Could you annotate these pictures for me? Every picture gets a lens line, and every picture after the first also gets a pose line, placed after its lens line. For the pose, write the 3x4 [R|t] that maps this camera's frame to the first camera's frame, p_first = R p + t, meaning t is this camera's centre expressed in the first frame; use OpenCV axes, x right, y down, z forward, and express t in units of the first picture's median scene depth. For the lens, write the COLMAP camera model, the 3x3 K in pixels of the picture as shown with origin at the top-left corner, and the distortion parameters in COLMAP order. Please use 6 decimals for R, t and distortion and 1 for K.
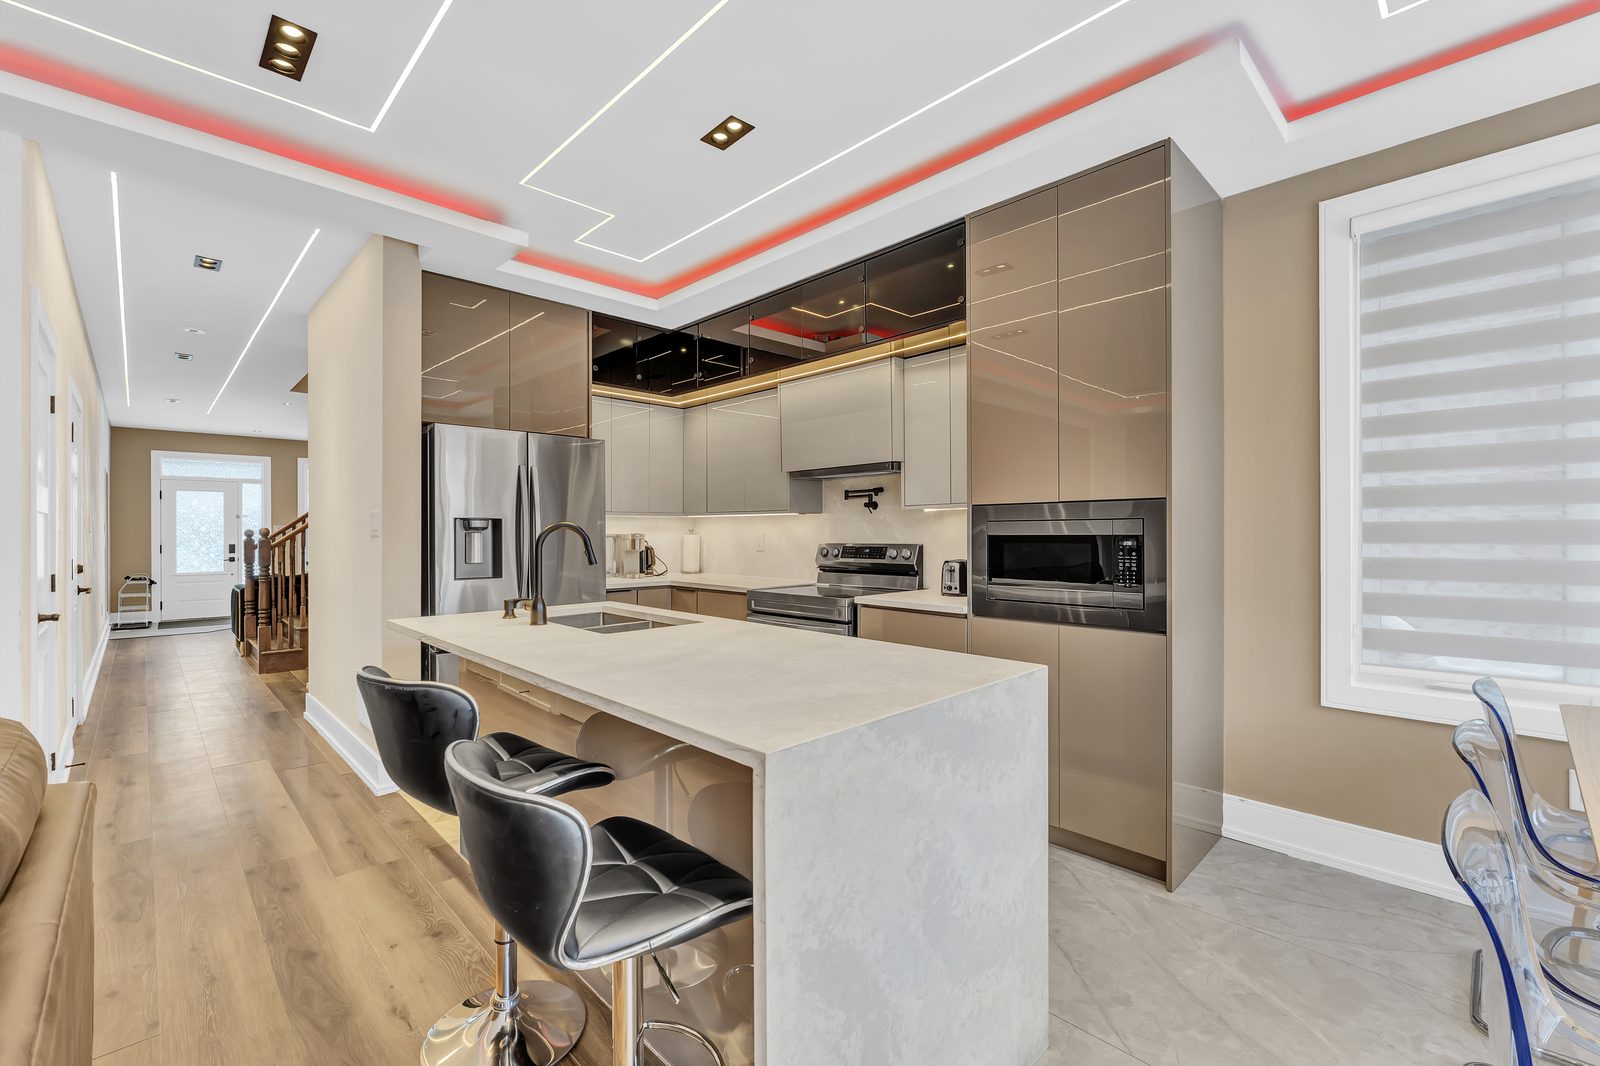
lens RADIAL K [[697.1, 0, 793.8], [0, 697.1, 537.2], [0, 0, 1]] dist [0.002418, 0.000094]
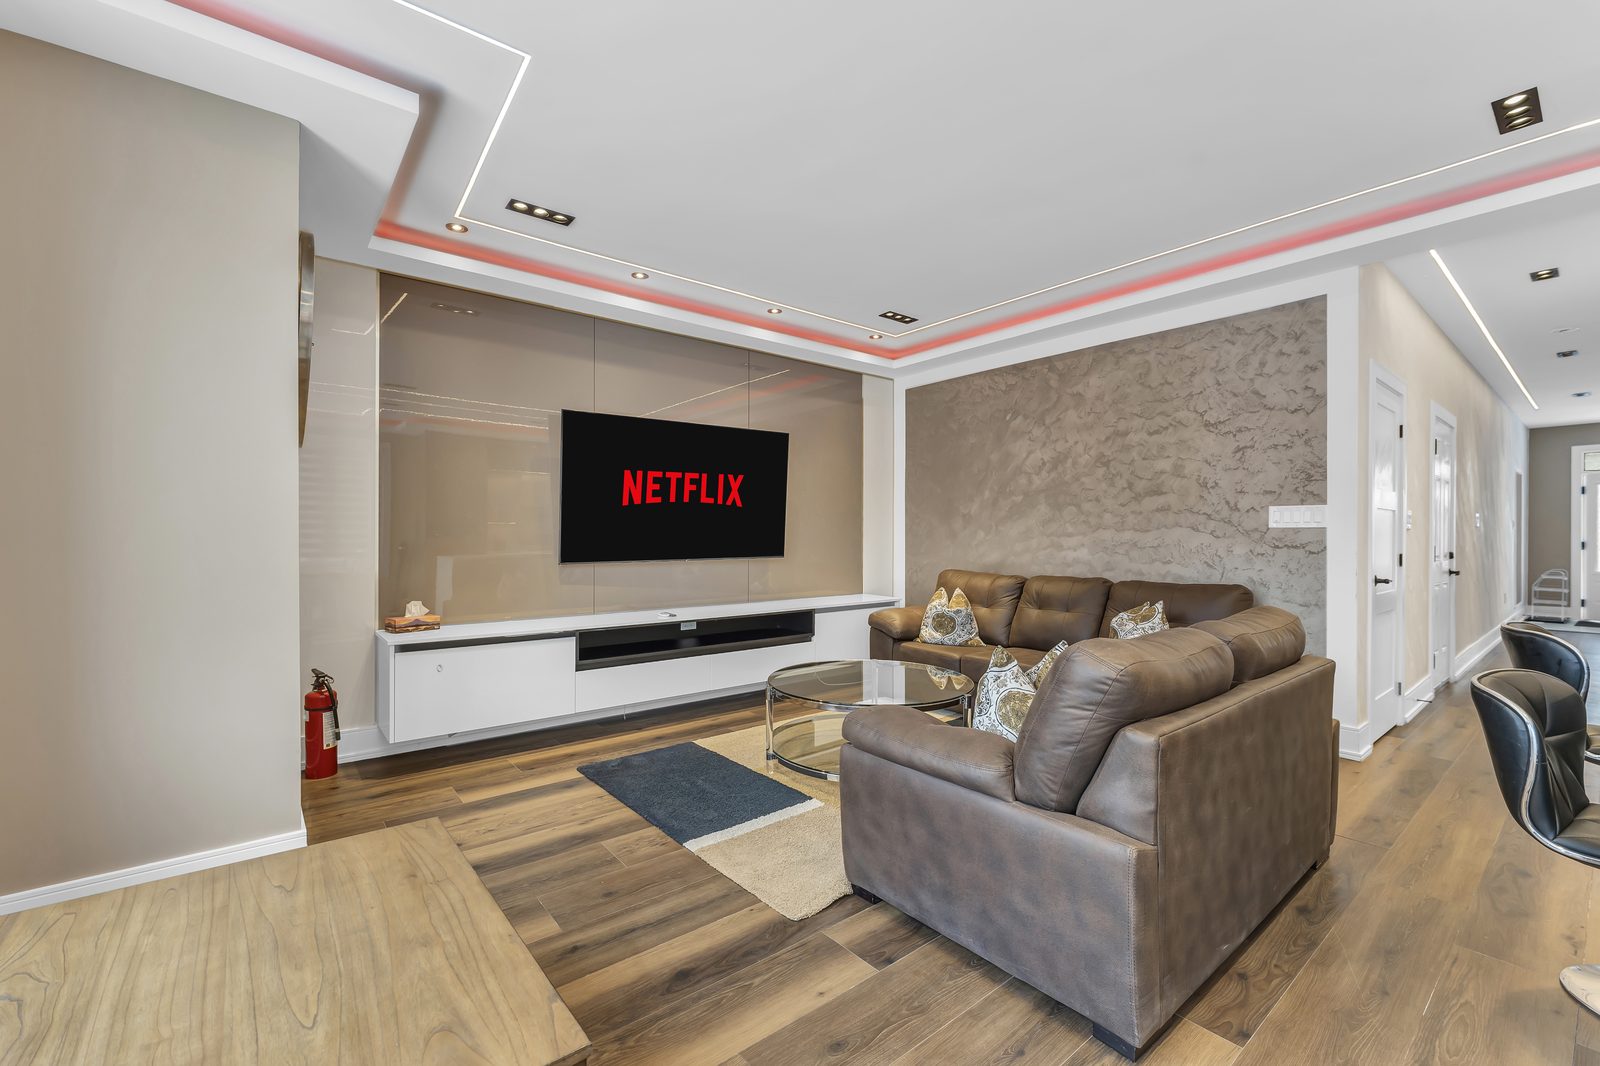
lens RADIAL K [[697.1, 0, 793.4], [0, 697.1, 537.8], [0, 0, 1]] dist [0.002418, 0.000094]
pose [[-0.066075, 0.001703, -0.997813, 0.286842], [-0.004544, 0.999988, 0.002008, 0.017214], [0.997804, 0.004666, -0.066066, -0.078973]]
